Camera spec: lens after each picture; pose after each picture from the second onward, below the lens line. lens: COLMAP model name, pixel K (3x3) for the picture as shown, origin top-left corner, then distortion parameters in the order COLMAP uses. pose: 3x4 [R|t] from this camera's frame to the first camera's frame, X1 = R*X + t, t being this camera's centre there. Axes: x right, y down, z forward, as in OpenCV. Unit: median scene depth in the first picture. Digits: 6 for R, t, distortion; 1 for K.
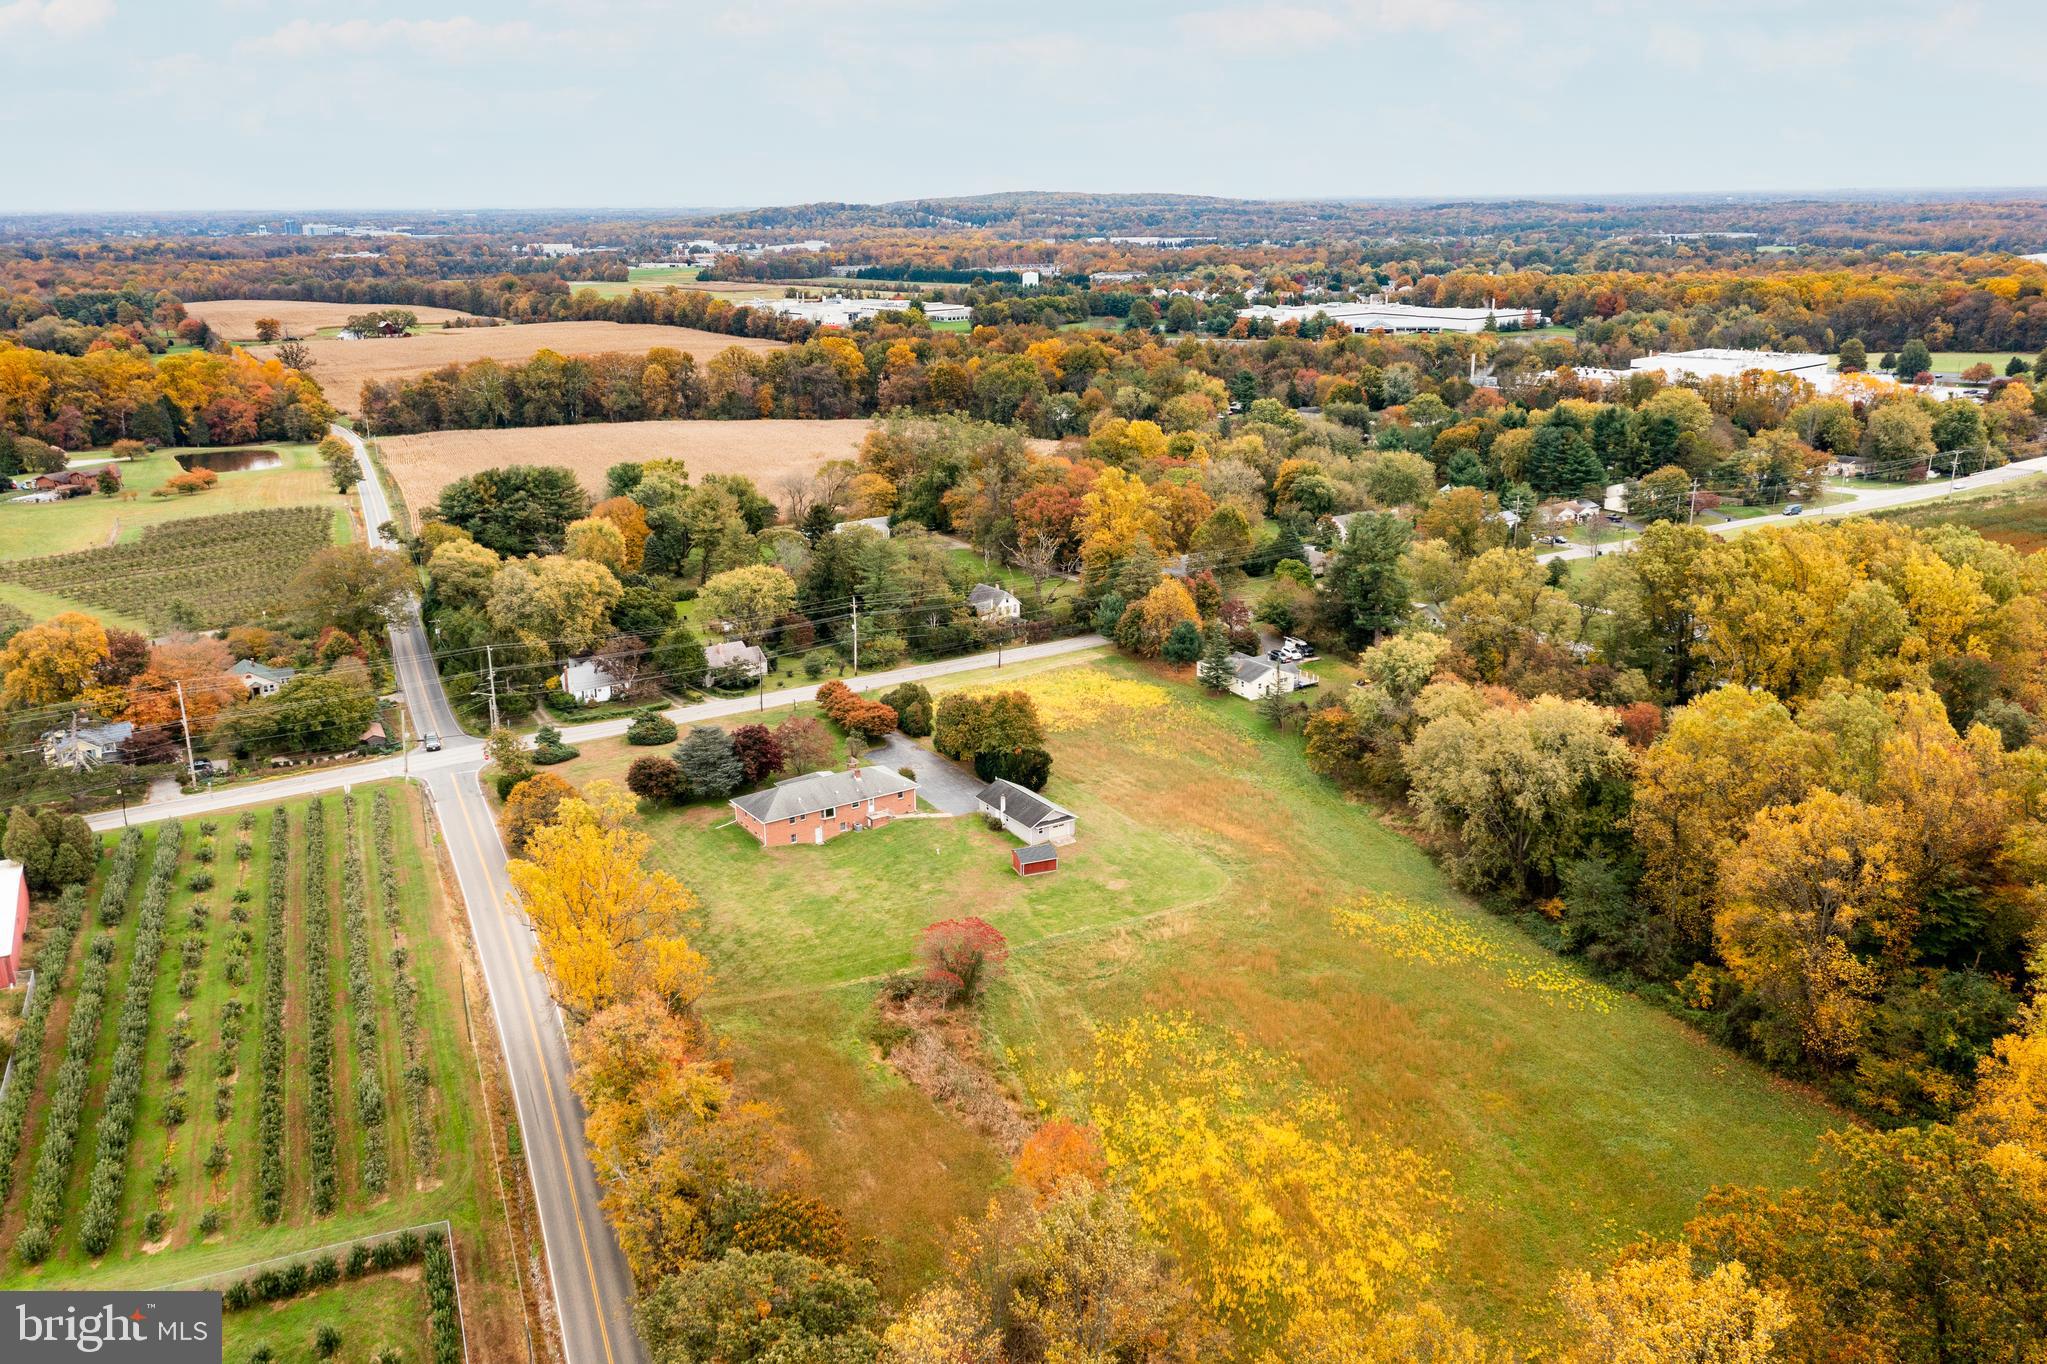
lens RADIAL K [[1624.7, 0, 1016.3], [0, 1624.7, 673.8], [0, 0, 1]] dist [0.004869, 0.012329]
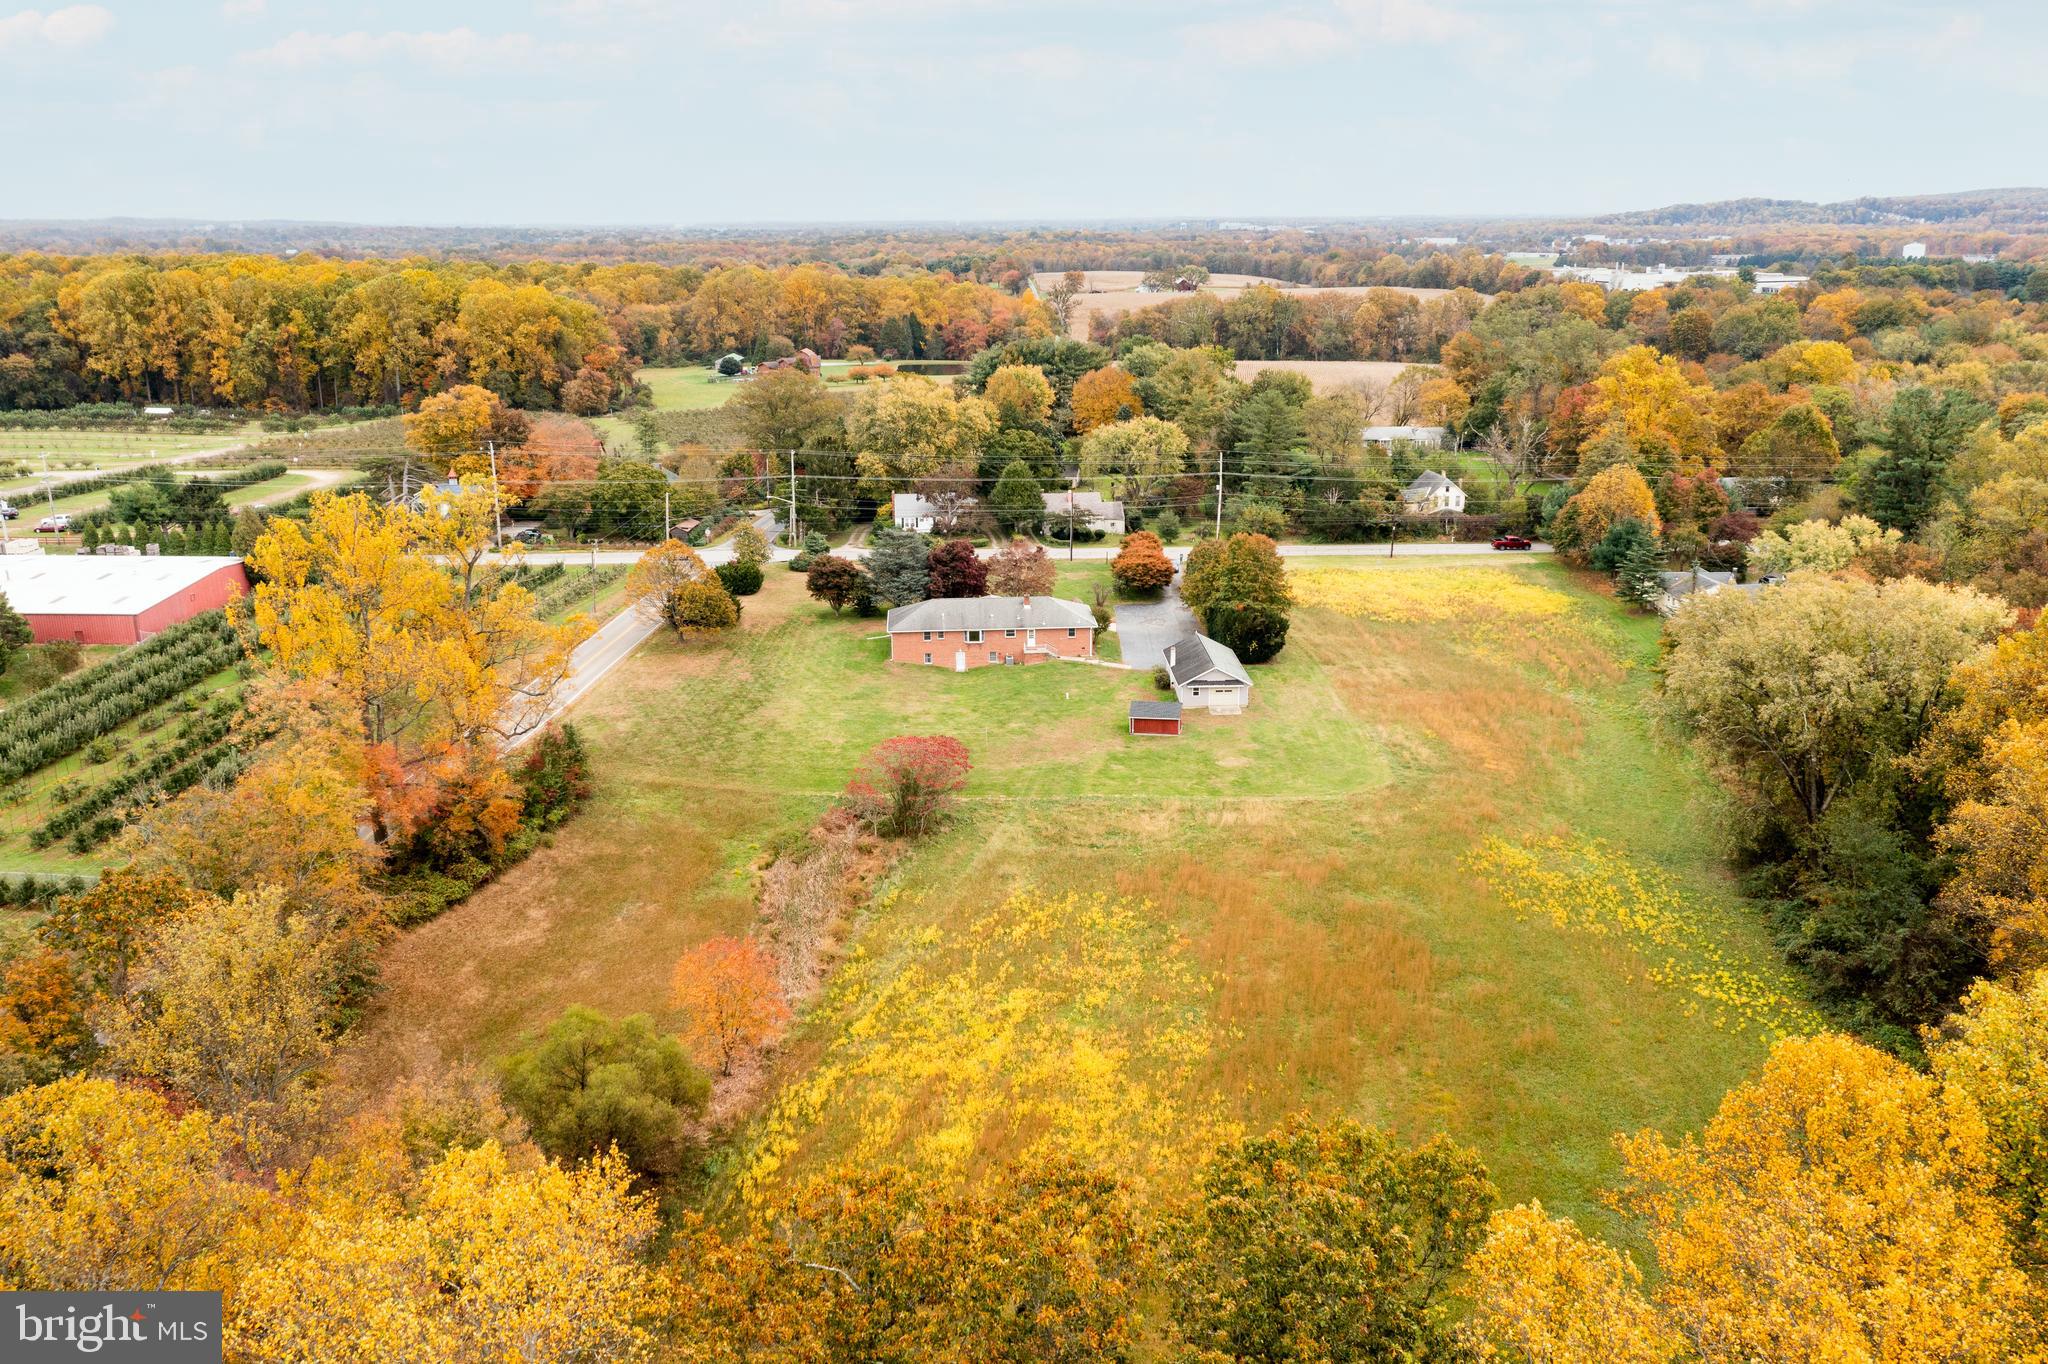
lens RADIAL K [[1625.5, 0, 1010.2], [0, 1625.5, 691.5], [0, 0, 1]] dist [0.004869, 0.012329]
pose [[0.861925, 0.144348, -0.486055, 0.254776], [-0.140852, 0.989055, 0.043954, 0.059291], [0.487079, 0.030577, 0.872822, 0.213173]]
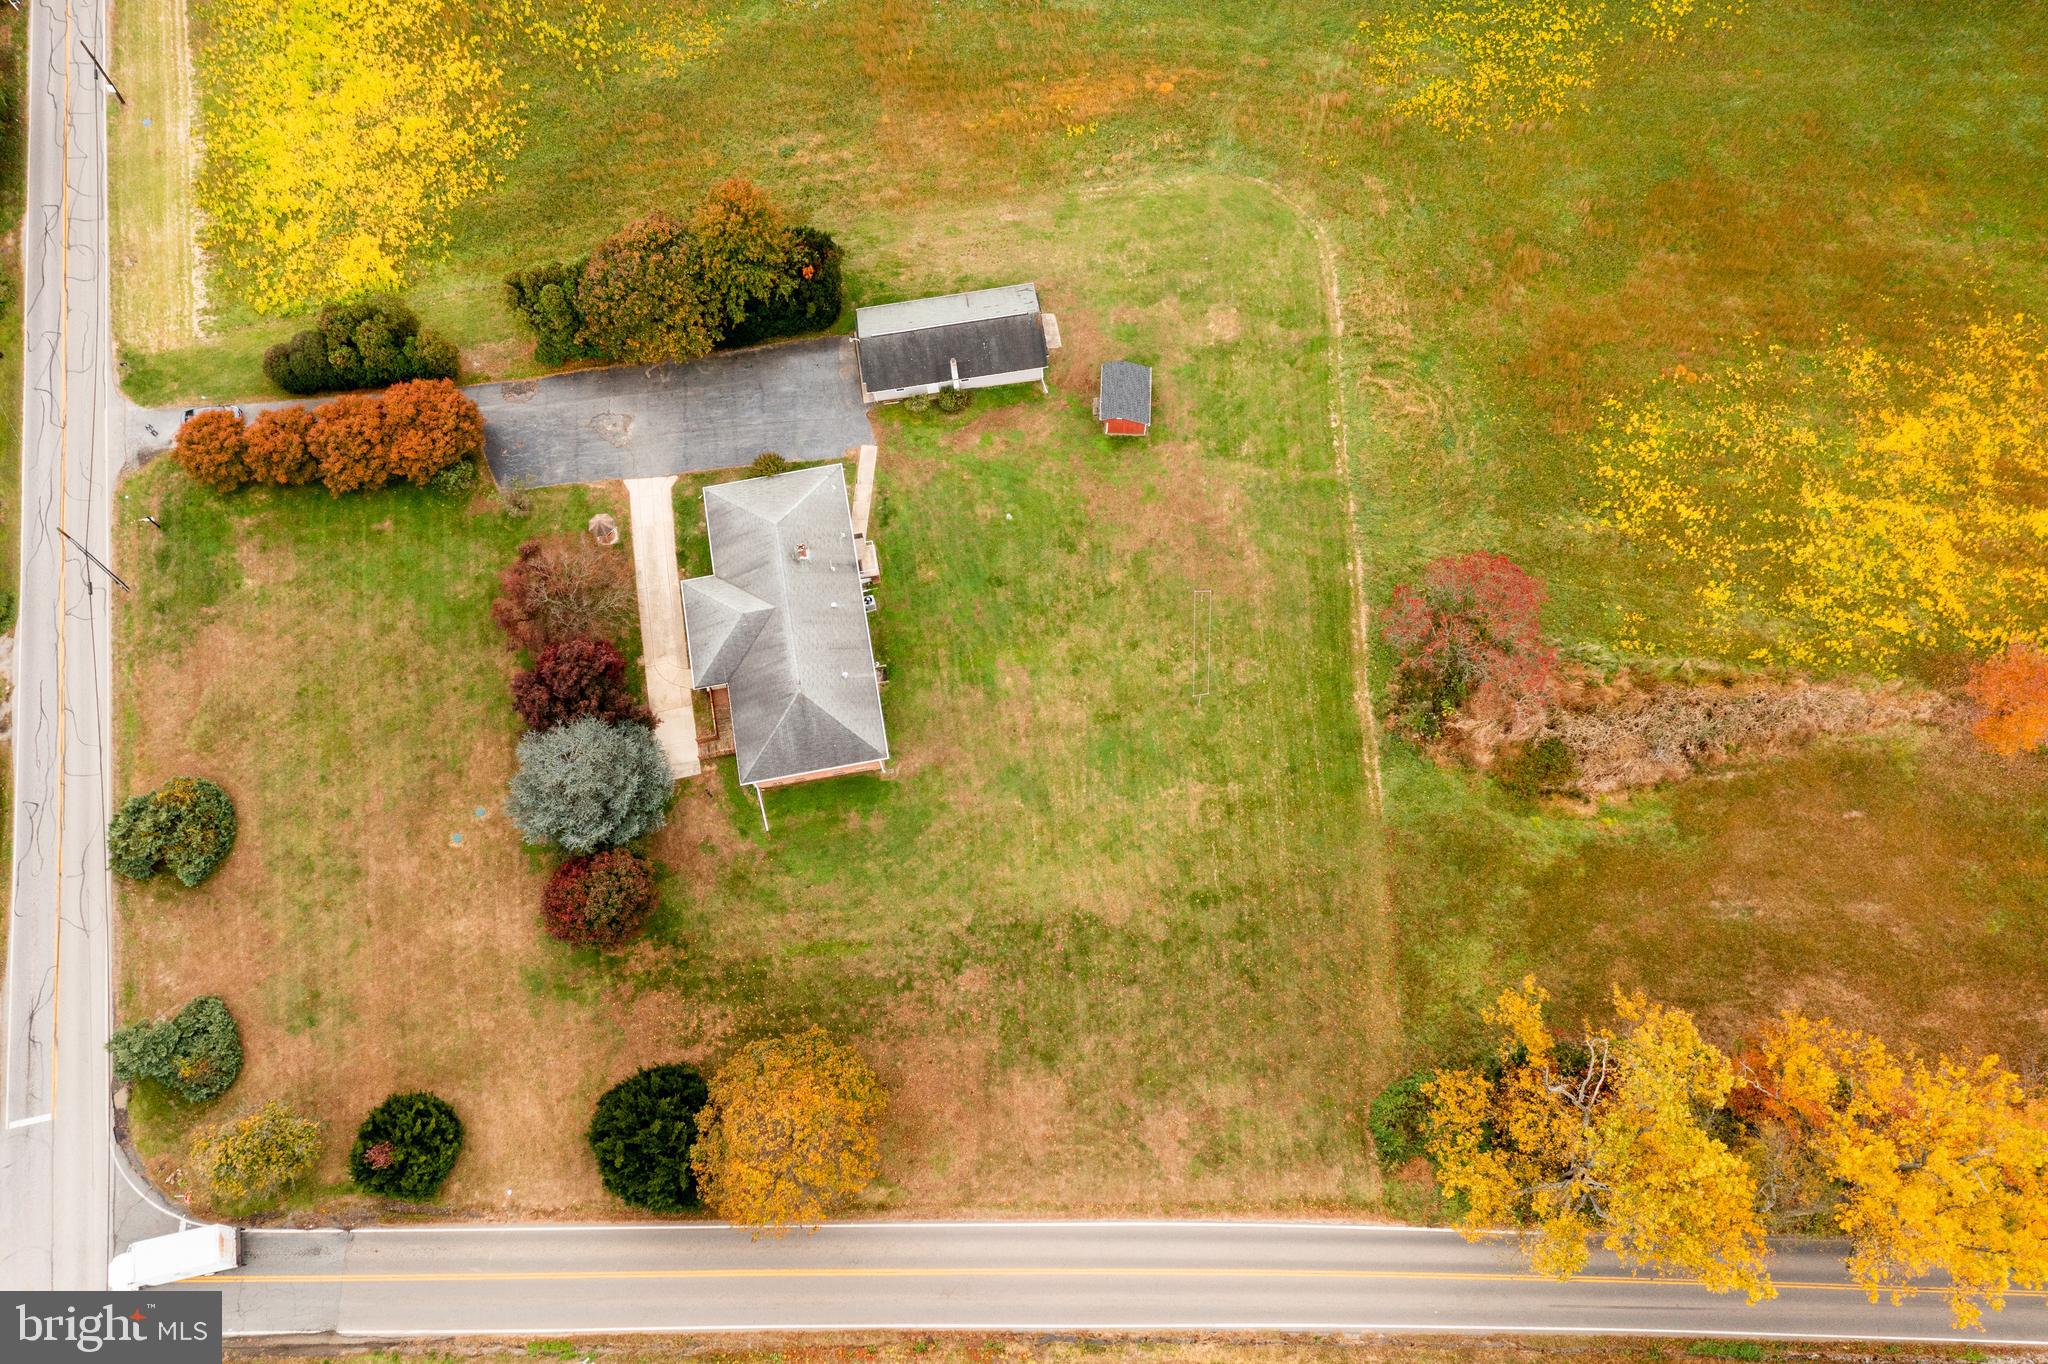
lens RADIAL K [[1625.5, 0, 1023.9], [0, 1625.5, 683.6], [0, 0, 1]] dist [0.004869, 0.012329]
pose [[0.401907, -0.860288, 0.313648, -0.221214], [0.292509, 0.445204, 0.846305, -0.281881], [-0.867703, -0.248391, 0.430572, 0.570538]]
